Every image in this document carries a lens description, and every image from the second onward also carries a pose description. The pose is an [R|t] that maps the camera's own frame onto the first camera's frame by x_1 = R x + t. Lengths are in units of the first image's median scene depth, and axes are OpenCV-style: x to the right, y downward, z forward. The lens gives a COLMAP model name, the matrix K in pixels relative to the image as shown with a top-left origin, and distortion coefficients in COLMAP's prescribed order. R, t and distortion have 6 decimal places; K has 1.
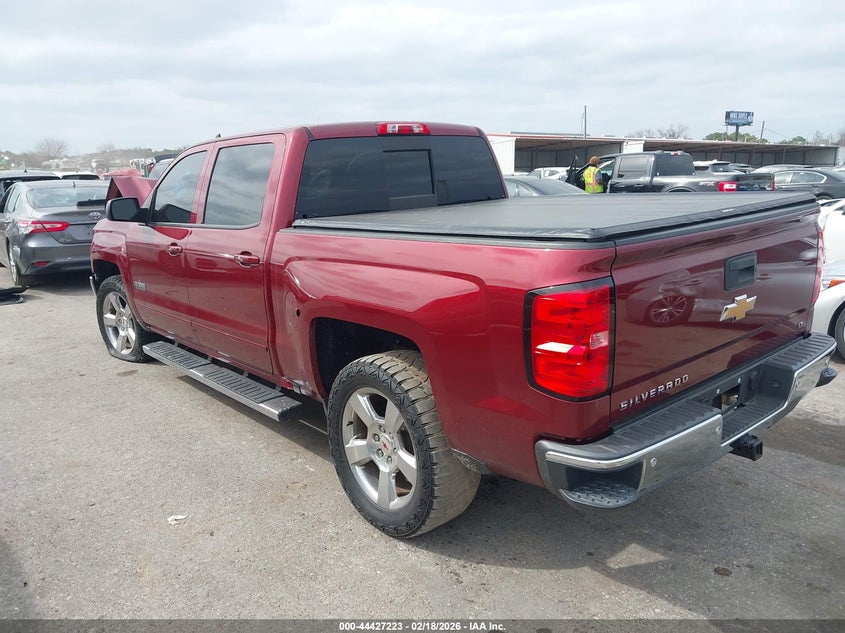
lens RADIAL K [[679.1, 0, 419.3], [0, 679.1, 316.1], [0, 0, 1]] dist [-0.006933, -0.006793]
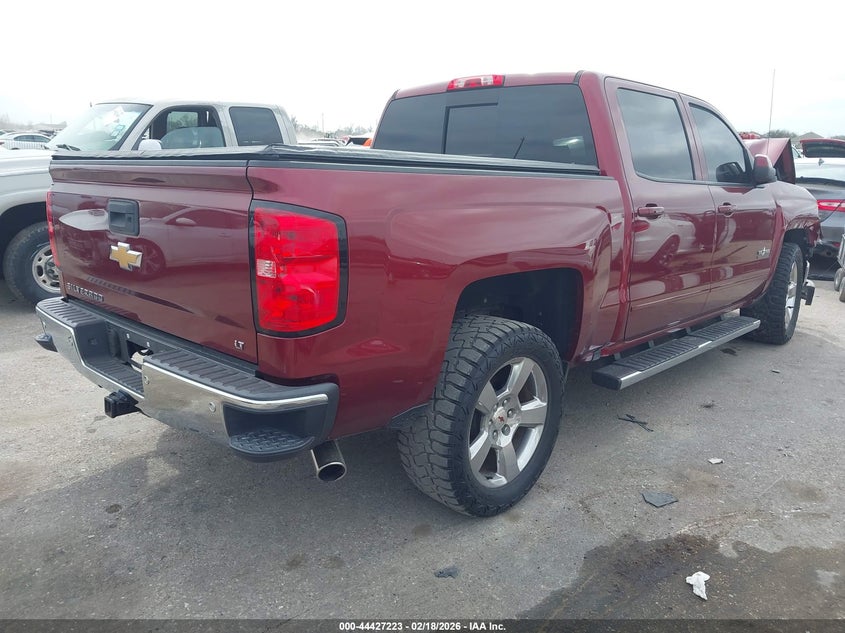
lens RADIAL K [[679.1, 0, 419.3], [0, 679.1, 316.1], [0, 0, 1]] dist [-0.006933, -0.006793]
pose [[0.087800, 0.282300, -0.955300, 1.279628], [-0.200603, 0.944367, 0.260632, -0.264556], [0.975730, 0.168752, 0.139546, 1.127743]]
